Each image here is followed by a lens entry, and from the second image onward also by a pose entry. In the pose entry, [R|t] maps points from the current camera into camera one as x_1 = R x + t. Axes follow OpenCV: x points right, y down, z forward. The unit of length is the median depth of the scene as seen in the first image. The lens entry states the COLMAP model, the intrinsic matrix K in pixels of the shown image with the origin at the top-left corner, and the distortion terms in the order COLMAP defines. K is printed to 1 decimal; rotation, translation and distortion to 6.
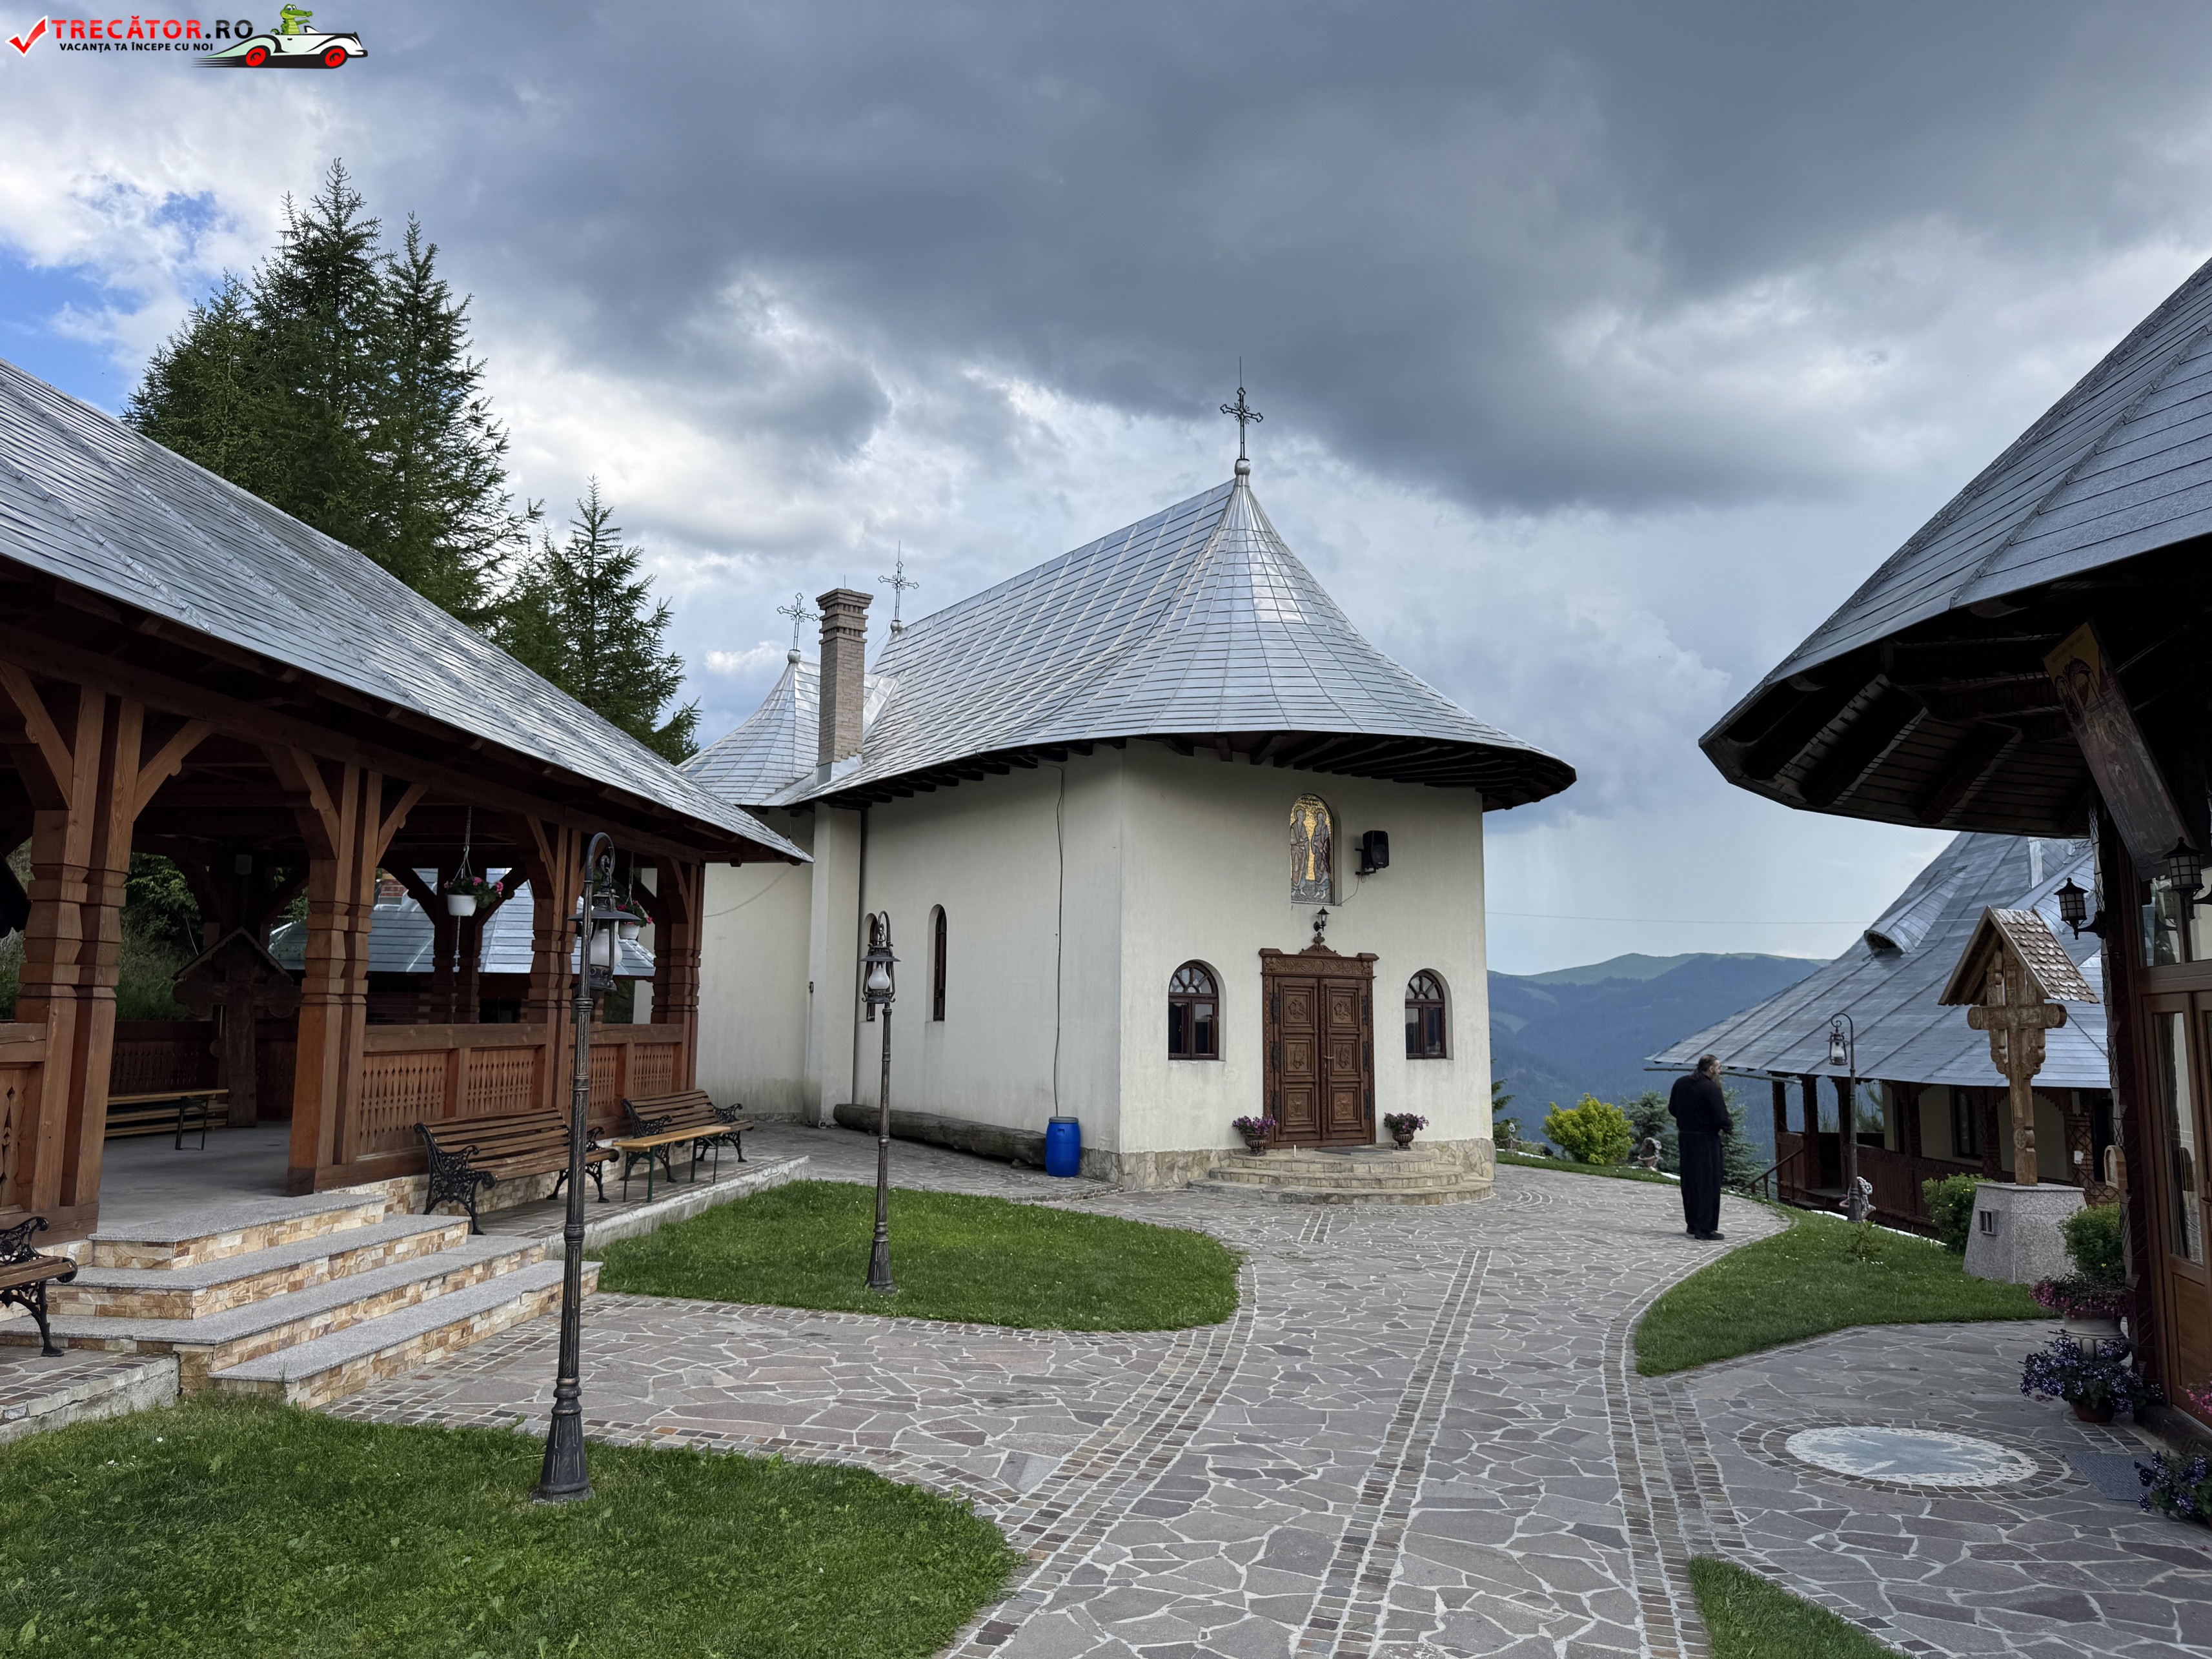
lens RADIAL K [[1552.5, 0, 1092.6], [0, 1552.5, 826.5], [0, 0, 1]] dist [0.055474, -0.069923]
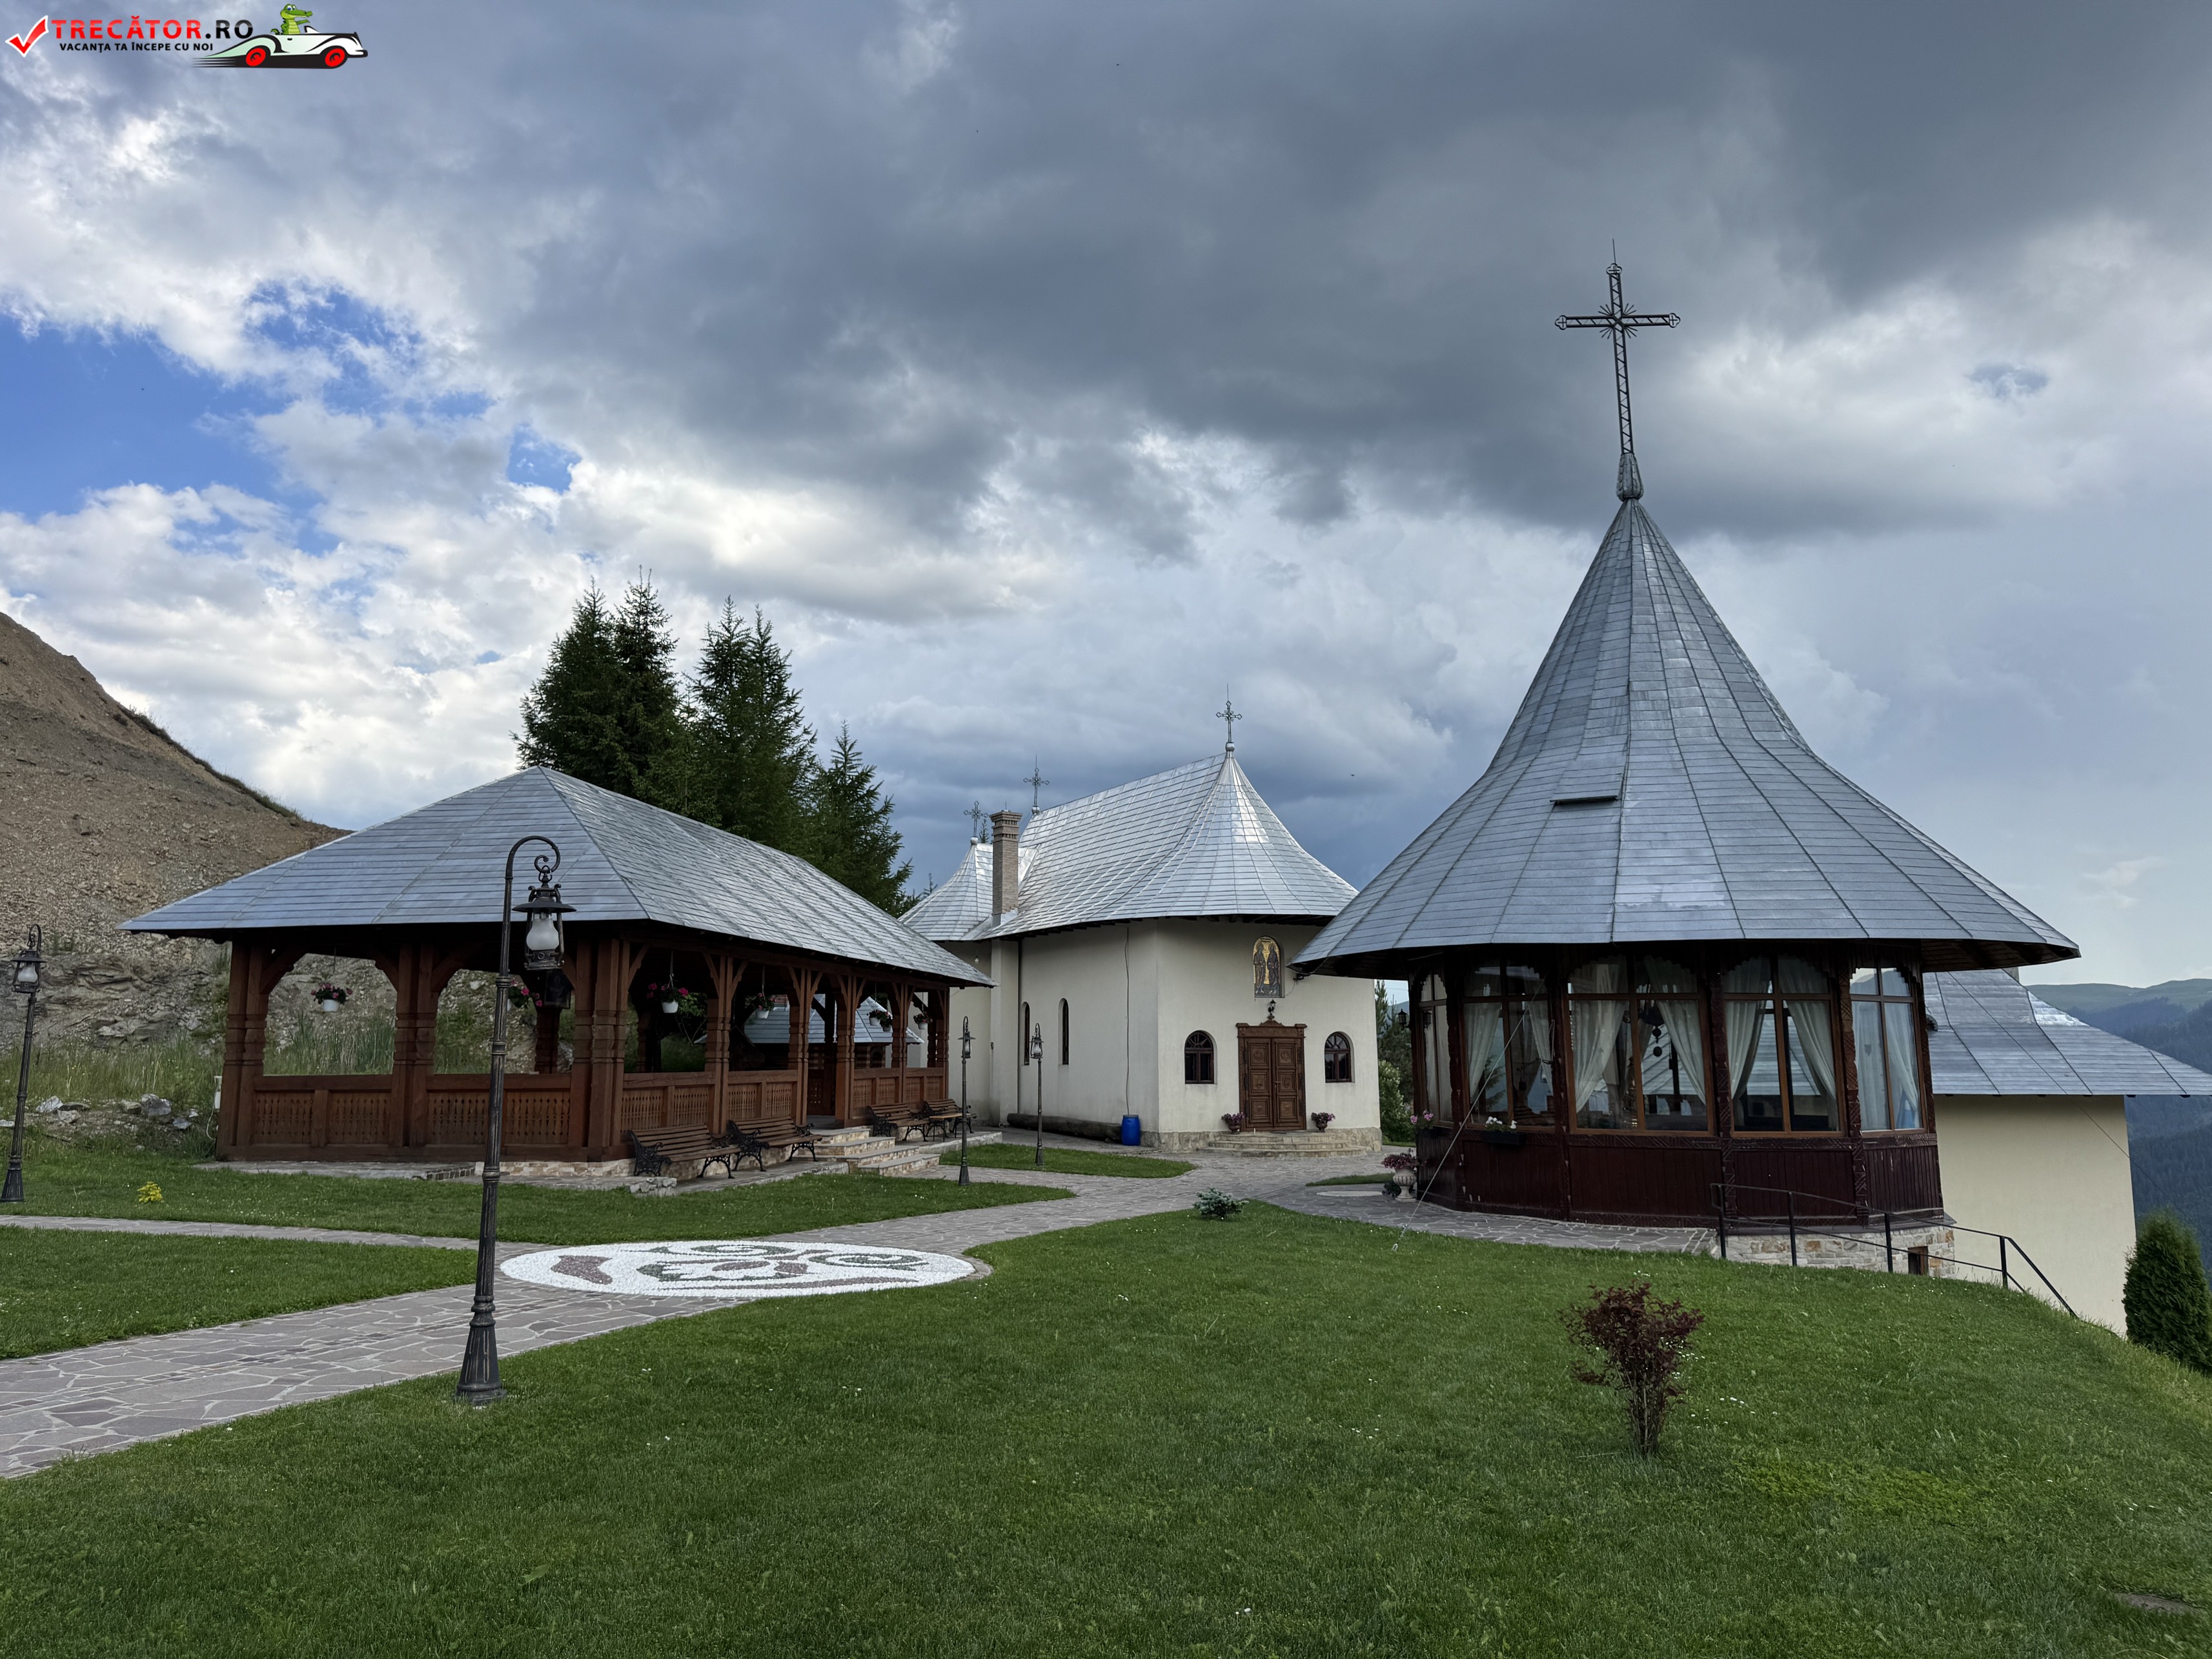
lens RADIAL K [[1552.5, 0, 1104.0], [0, 1552.5, 825.5], [0, 0, 1]] dist [0.055474, -0.069923]
pose [[0.996261, -0.025880, -0.082433, 0.105295], [0.023726, 0.999354, -0.027004, -0.105971], [0.083078, 0.024948, 0.996231, -0.829229]]
